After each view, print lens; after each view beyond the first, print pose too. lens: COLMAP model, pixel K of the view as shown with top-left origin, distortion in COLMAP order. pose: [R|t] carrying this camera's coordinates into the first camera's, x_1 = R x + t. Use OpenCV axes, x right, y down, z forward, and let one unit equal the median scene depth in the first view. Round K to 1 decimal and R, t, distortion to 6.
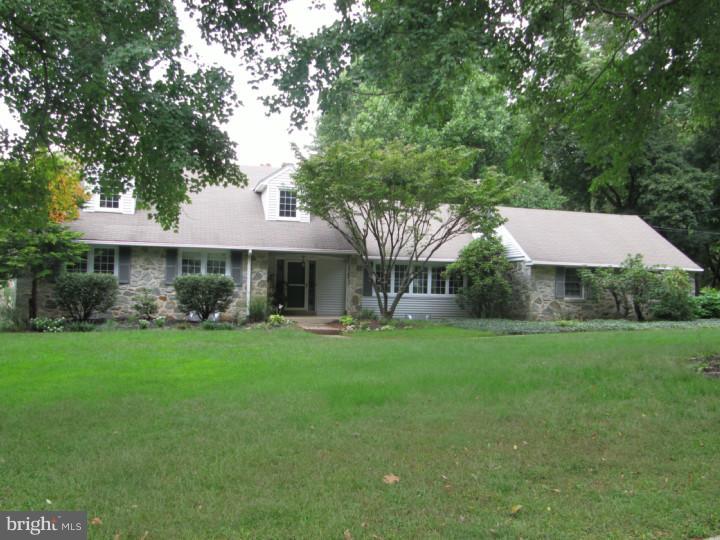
lens RADIAL K [[691.5, 0, 360.9], [0, 691.5, 272.8], [0, 0, 1]] dist [-0.002308, -0.005814]
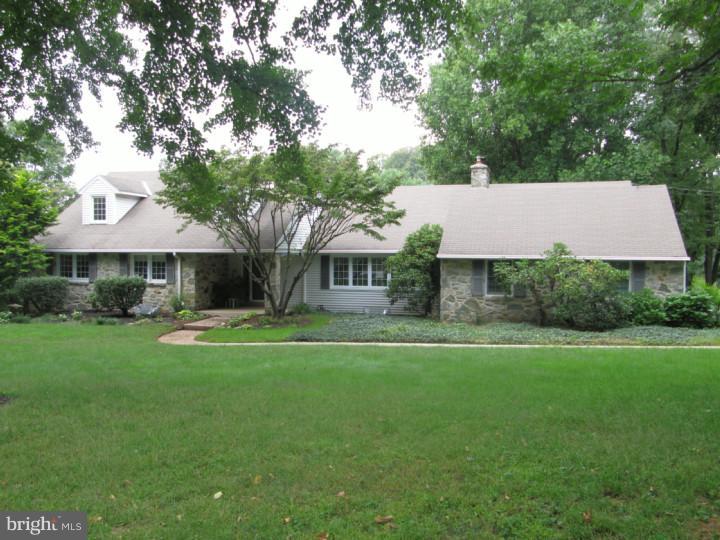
lens RADIAL K [[691.5, 0, 360.9], [0, 691.5, 272.8], [0, 0, 1]] dist [-0.002308, -0.005814]
pose [[0.835630, -0.005044, -0.549270, 0.647709], [0.031890, 0.998717, 0.039345, -0.030977], [0.548367, -0.050395, 0.834718, 0.196825]]
